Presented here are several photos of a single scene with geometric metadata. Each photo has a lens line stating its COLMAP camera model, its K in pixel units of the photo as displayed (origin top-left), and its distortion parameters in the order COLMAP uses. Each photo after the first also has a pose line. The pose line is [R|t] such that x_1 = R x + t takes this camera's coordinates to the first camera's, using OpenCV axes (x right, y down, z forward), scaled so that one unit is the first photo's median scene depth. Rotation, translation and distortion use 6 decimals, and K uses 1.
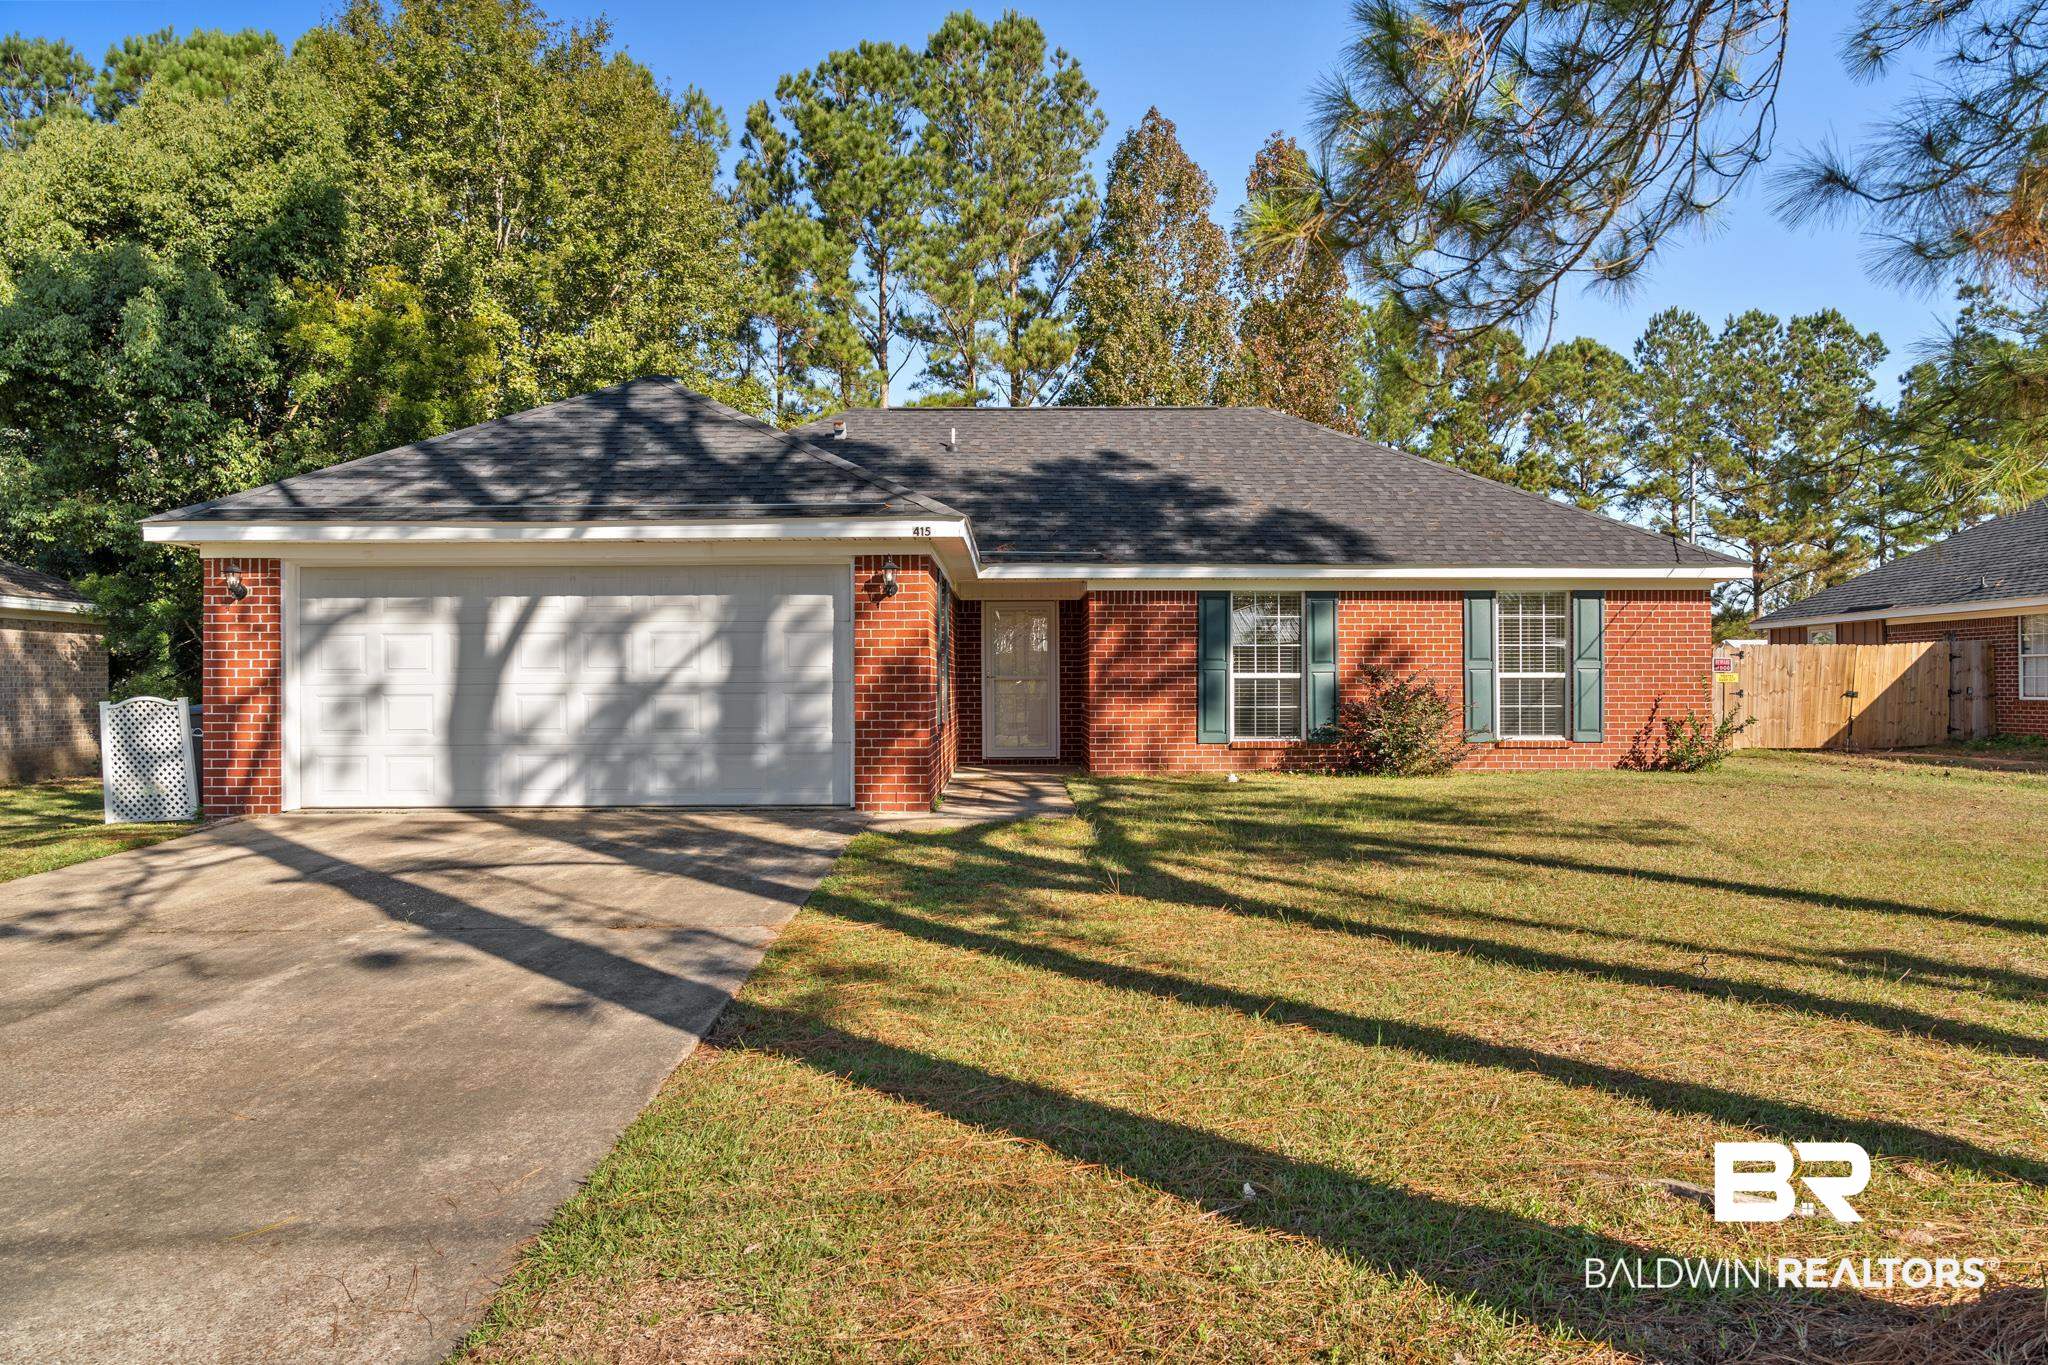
lens RADIAL K [[1367.8, 0, 1031.3], [0, 1367.8, 686.4], [0, 0, 1]] dist [-0.036711, 0.013637]
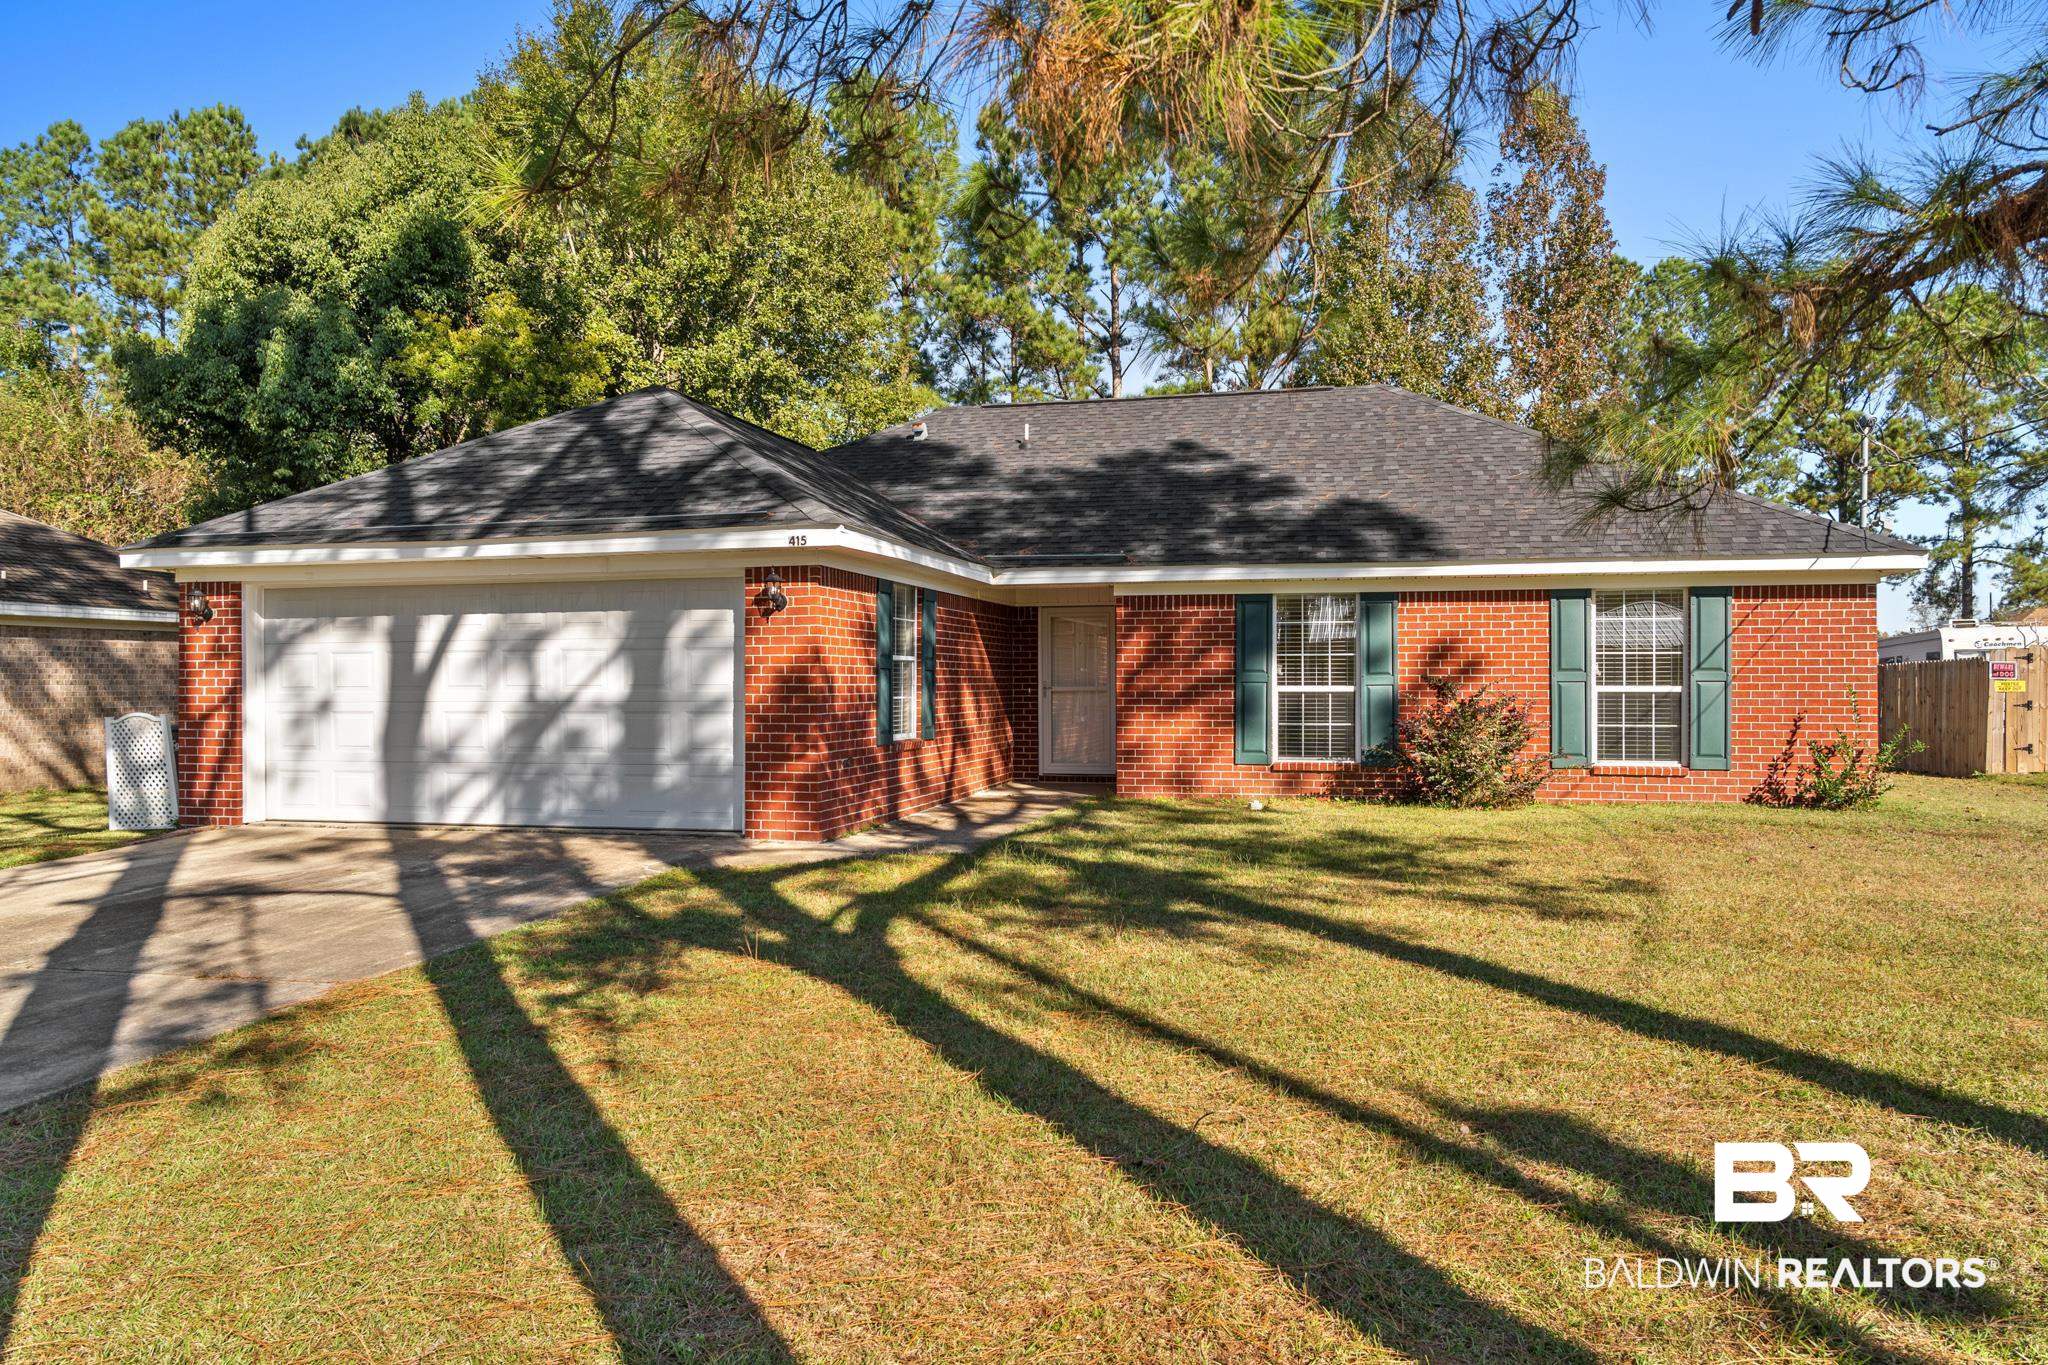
lens RADIAL K [[1367.8, 0, 1019.2], [0, 1367.8, 690.7], [0, 0, 1]] dist [-0.036711, 0.013637]
pose [[0.969129, 0.002713, -0.246539, 0.201040], [-0.001082, 0.999977, 0.006750, -0.012064], [0.246552, -0.006274, 0.969109, 0.093520]]
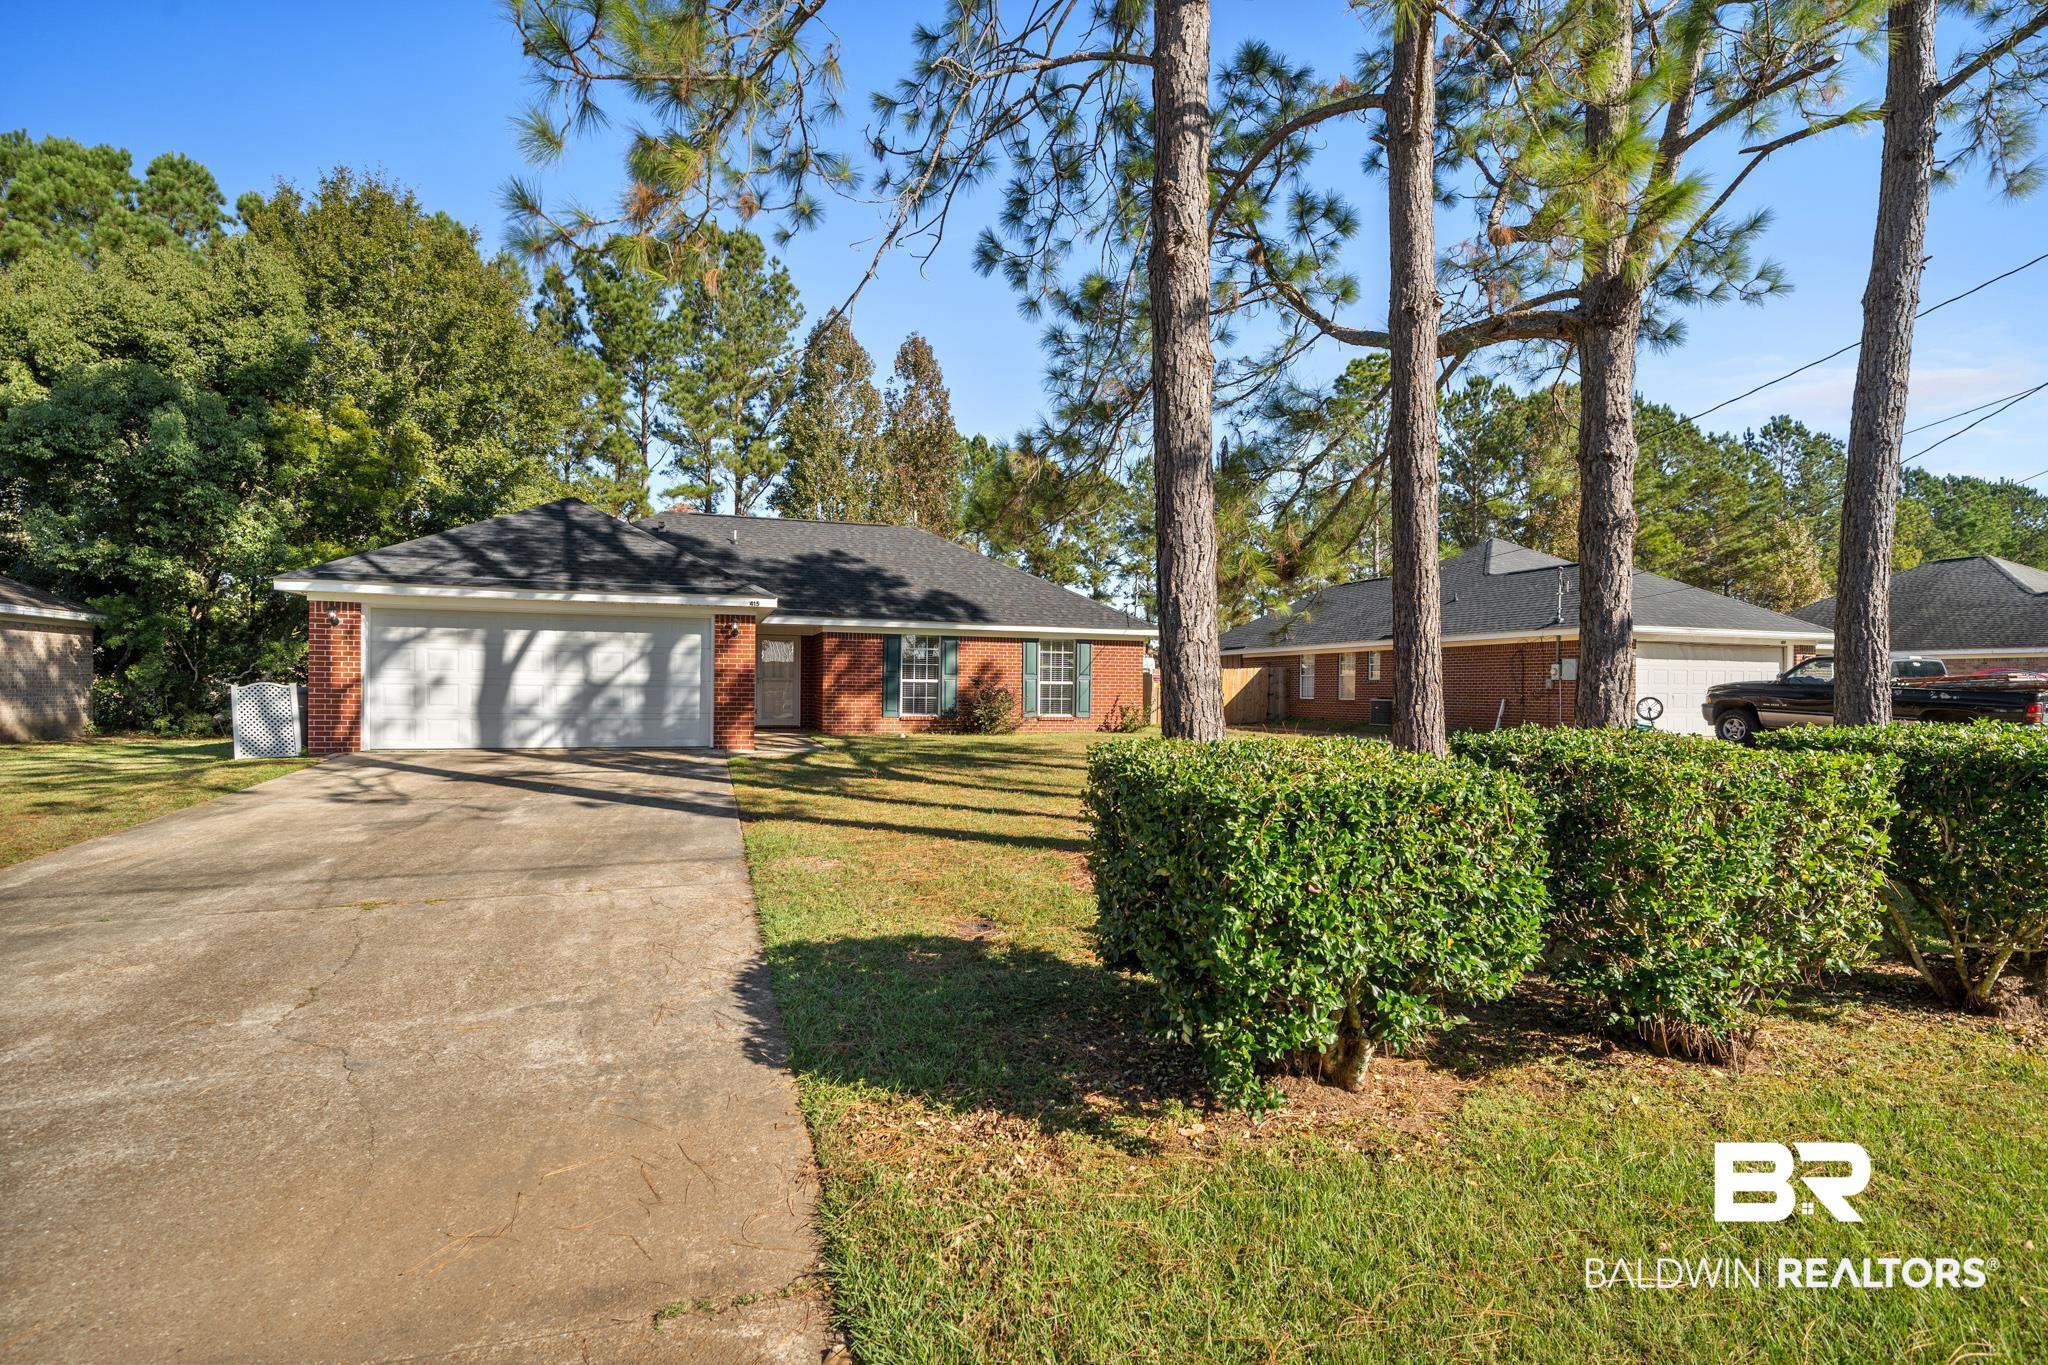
lens RADIAL K [[953.3, 0, 1017.4], [0, 953.3, 697.6], [0, 0, 1]] dist [0.000801, -0.000216]
pose [[0.954251, 0.011365, 0.298790, -0.092152], [-0.015415, 0.999818, 0.011201, -0.001538], [-0.298608, -0.015294, 0.954253, -0.281331]]
